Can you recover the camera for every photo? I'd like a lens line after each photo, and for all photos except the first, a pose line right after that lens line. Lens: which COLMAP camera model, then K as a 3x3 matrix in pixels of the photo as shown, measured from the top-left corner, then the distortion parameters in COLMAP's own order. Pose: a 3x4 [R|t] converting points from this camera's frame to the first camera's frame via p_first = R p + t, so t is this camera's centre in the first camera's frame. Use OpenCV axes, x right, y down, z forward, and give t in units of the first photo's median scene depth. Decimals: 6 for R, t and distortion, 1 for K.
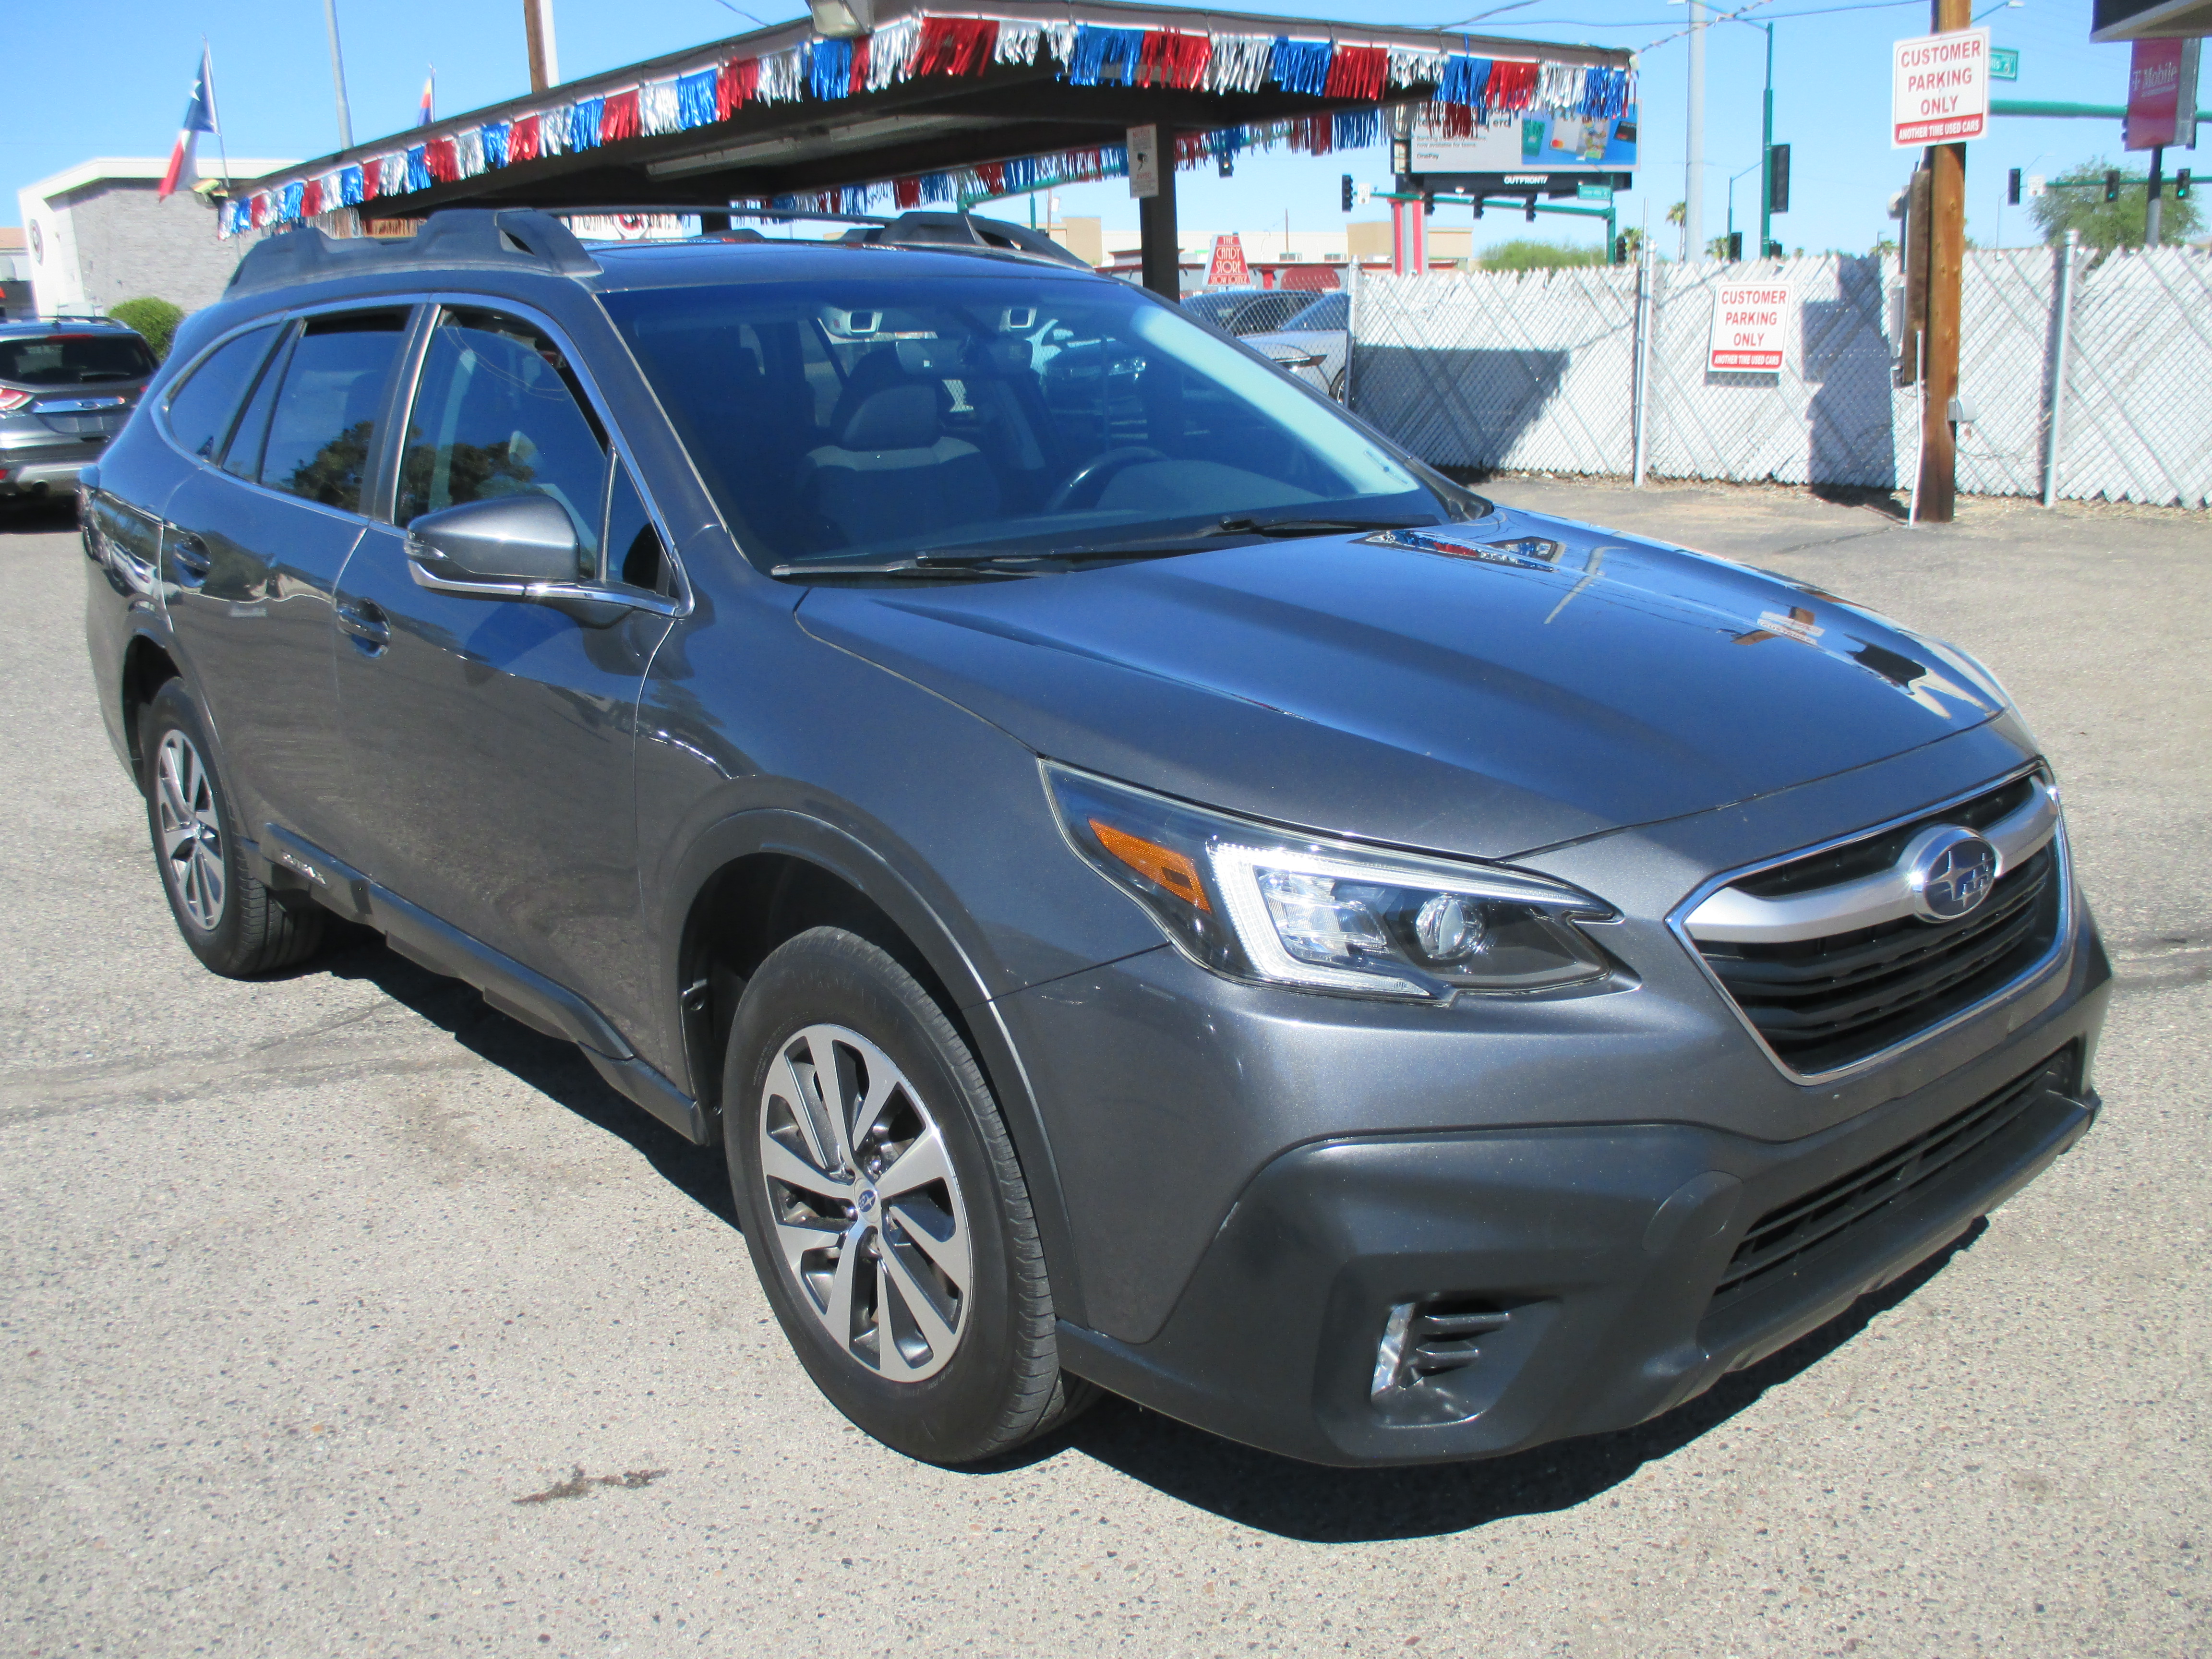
lens RADIAL K [[2062.7, 0, 1107.7], [0, 2062.7, 818.0], [0, 0, 1]] dist [-0.055681, 0.000000]
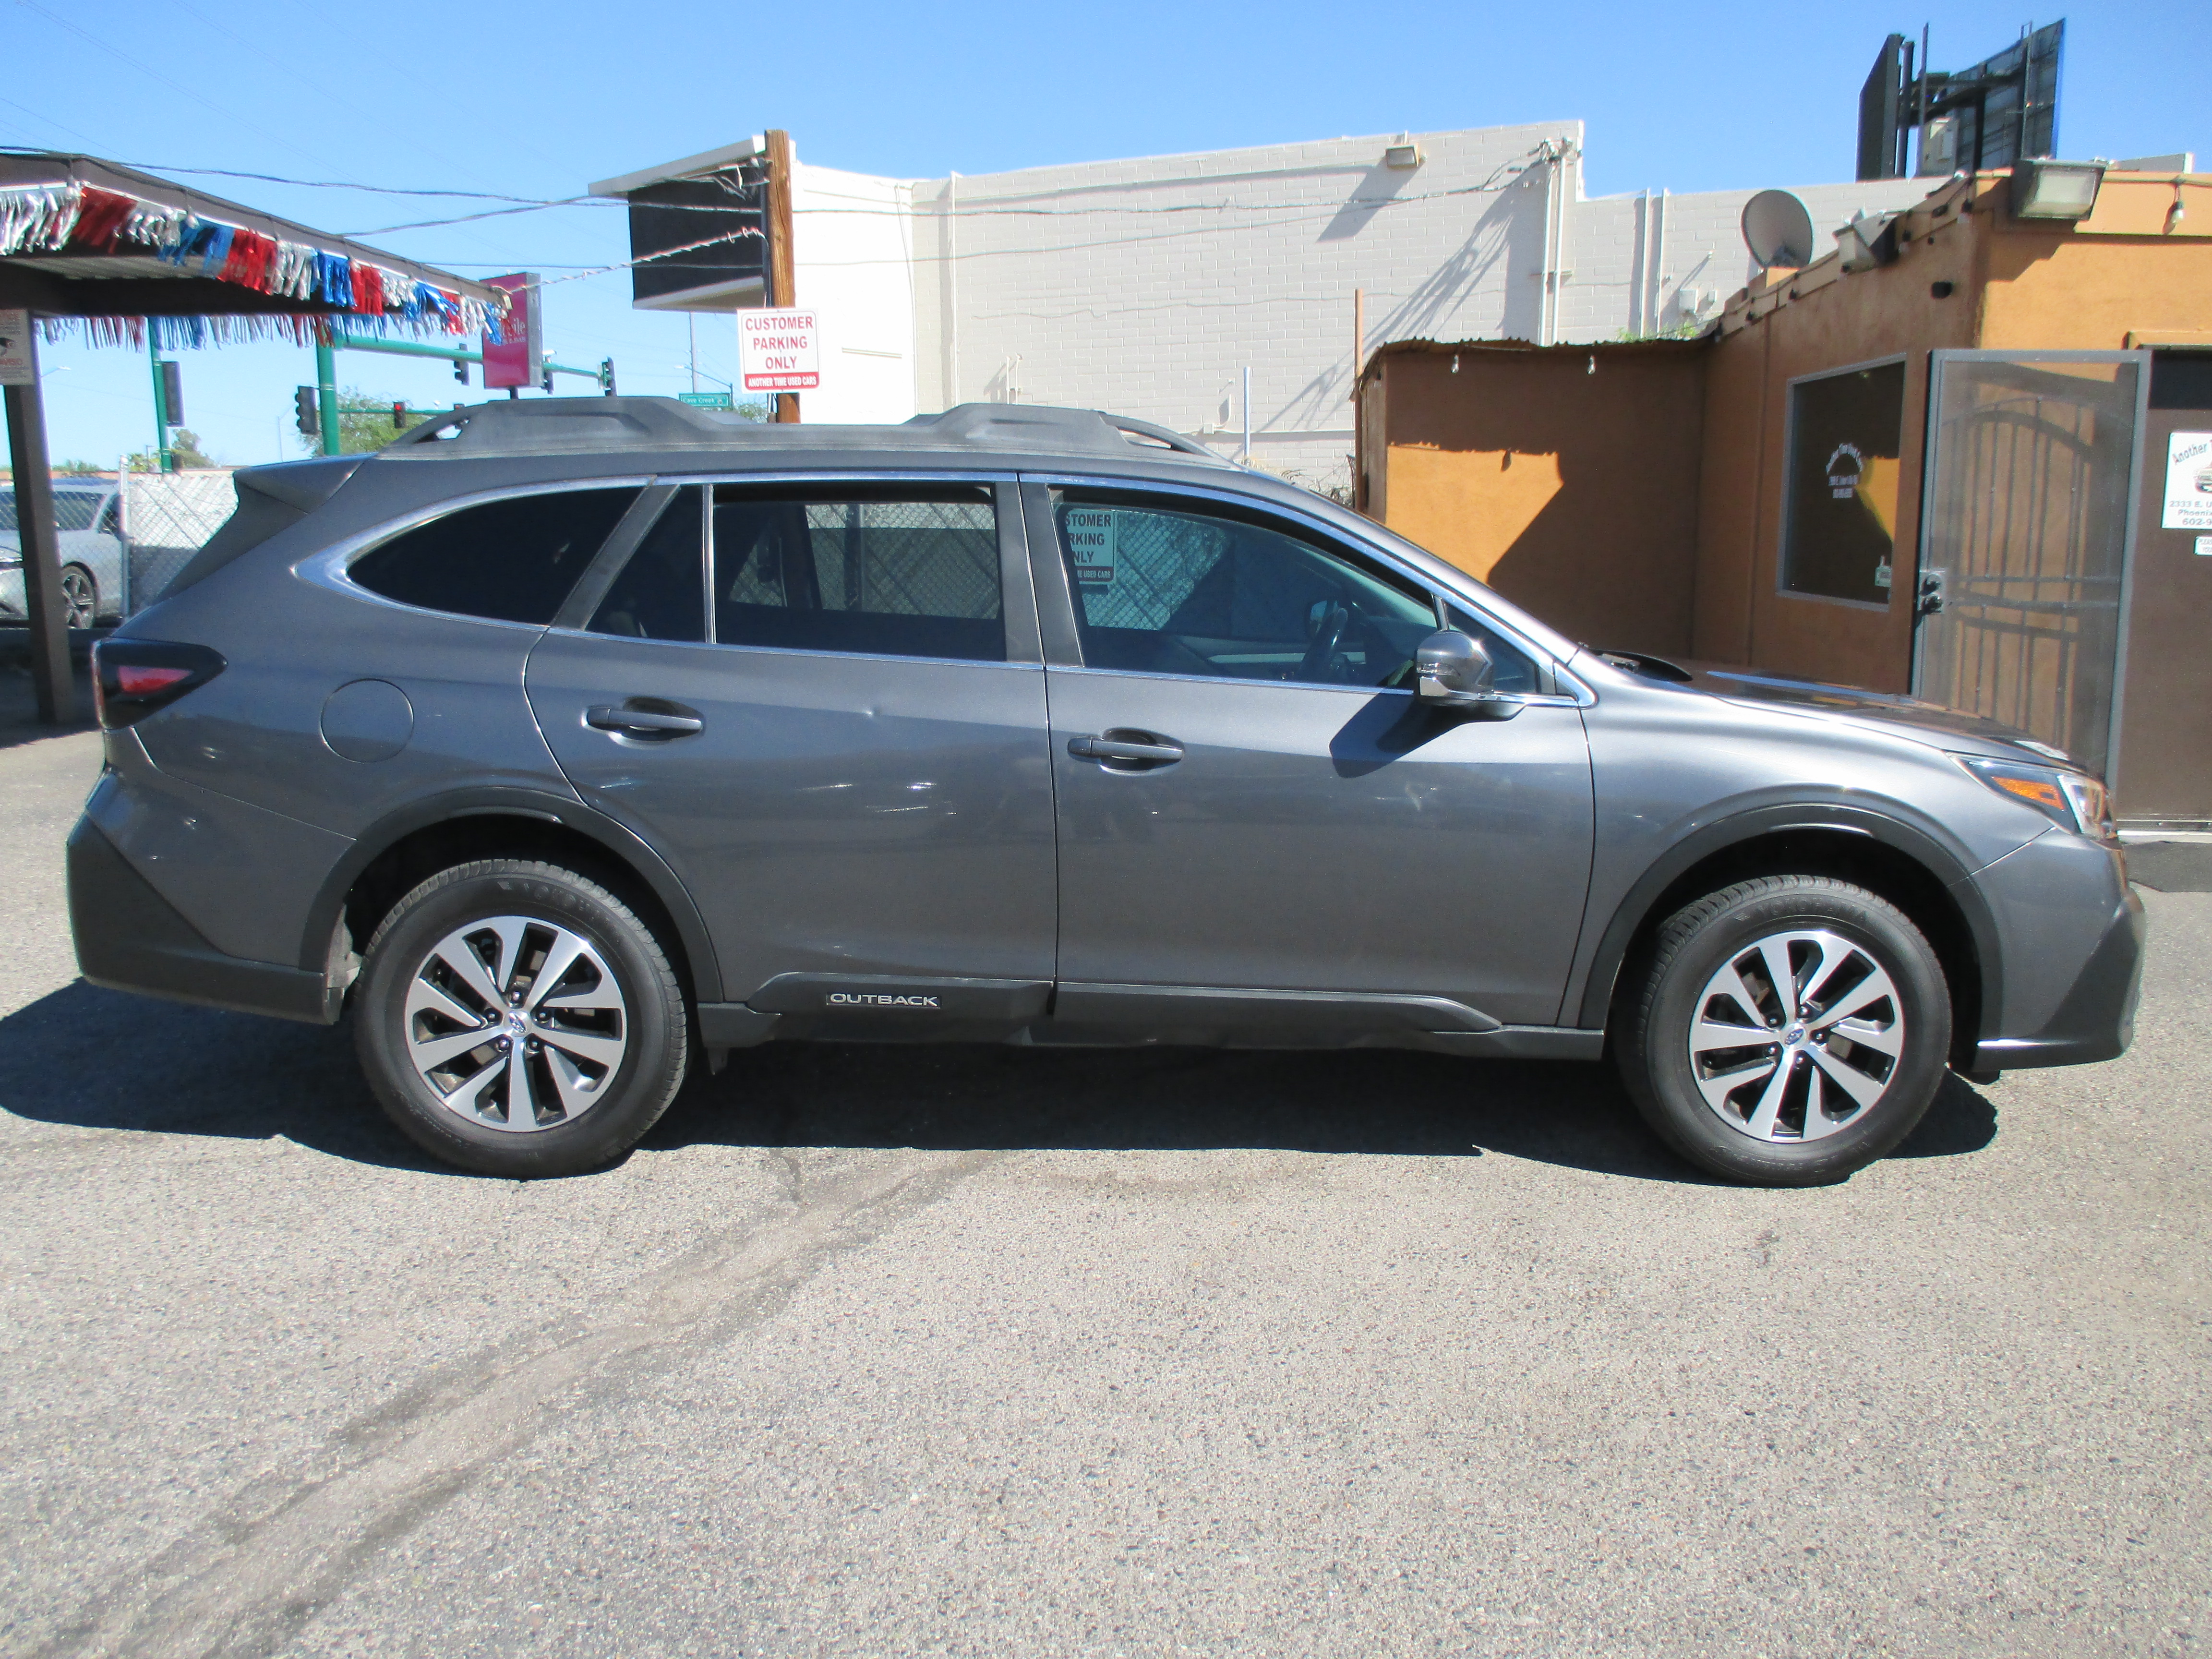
lens RADIAL K [[1929.4, 0, 1112.1], [0, 1929.4, 845.1], [0, 0, 1]] dist [-0.034296, 0.027823]
pose [[0.638142, -0.100211, 0.763370, -0.449742], [0.159538, 0.987185, -0.003774, -0.014161], [-0.753208, 0.124195, 0.645951, 0.105451]]
